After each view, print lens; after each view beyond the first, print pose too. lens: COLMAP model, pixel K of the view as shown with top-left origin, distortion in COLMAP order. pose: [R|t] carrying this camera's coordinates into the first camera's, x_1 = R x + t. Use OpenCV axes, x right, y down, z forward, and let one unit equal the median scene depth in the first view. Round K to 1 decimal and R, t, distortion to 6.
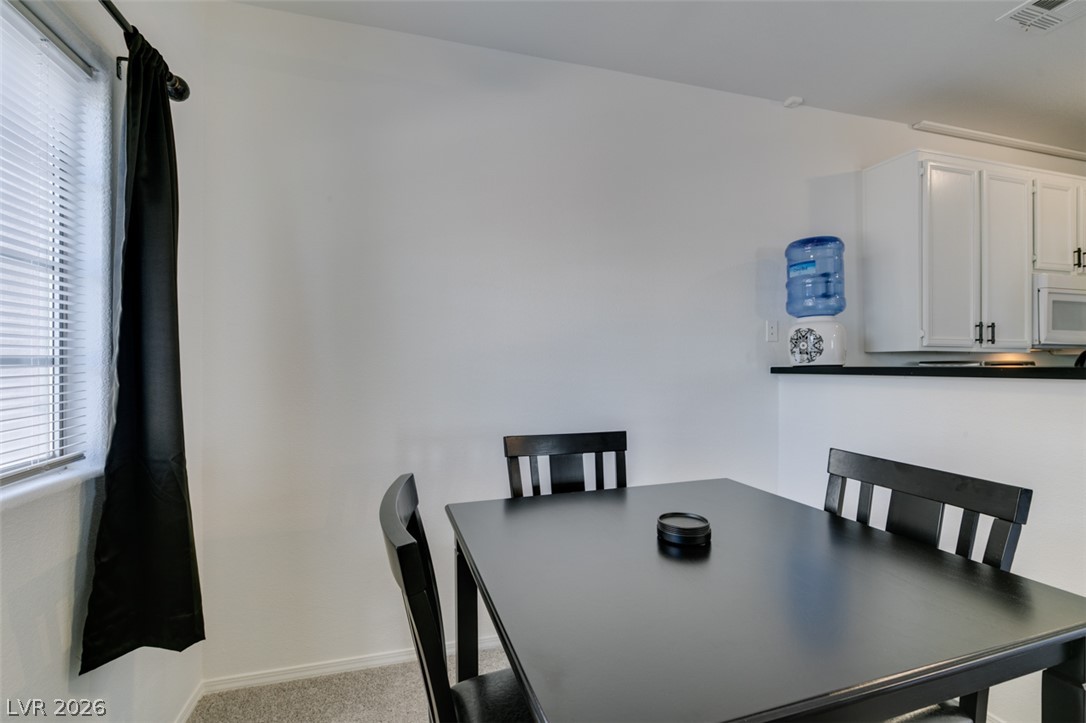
lens RADIAL K [[459.4, 0, 543.0], [0, 459.4, 361.5], [0, 0, 1]] dist [-0.008080, -0.000165]
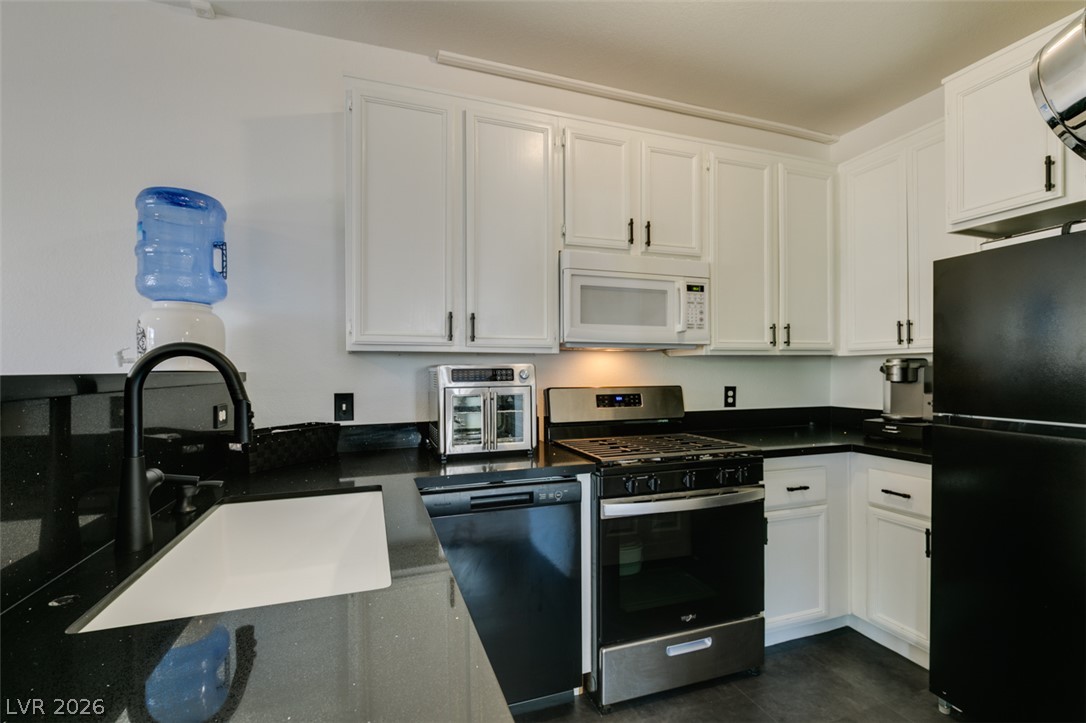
lens RADIAL K [[418.3, 0, 543.0], [0, 418.3, 361.5], [0, 0, 1]] dist [0.035546, 0.000033]
pose [[0.999548, -0.002512, 0.029943, 0.969040], [0.002823, 0.999942, -0.010373, 0.002432], [-0.029916, 0.010453, 0.999498, 0.273246]]
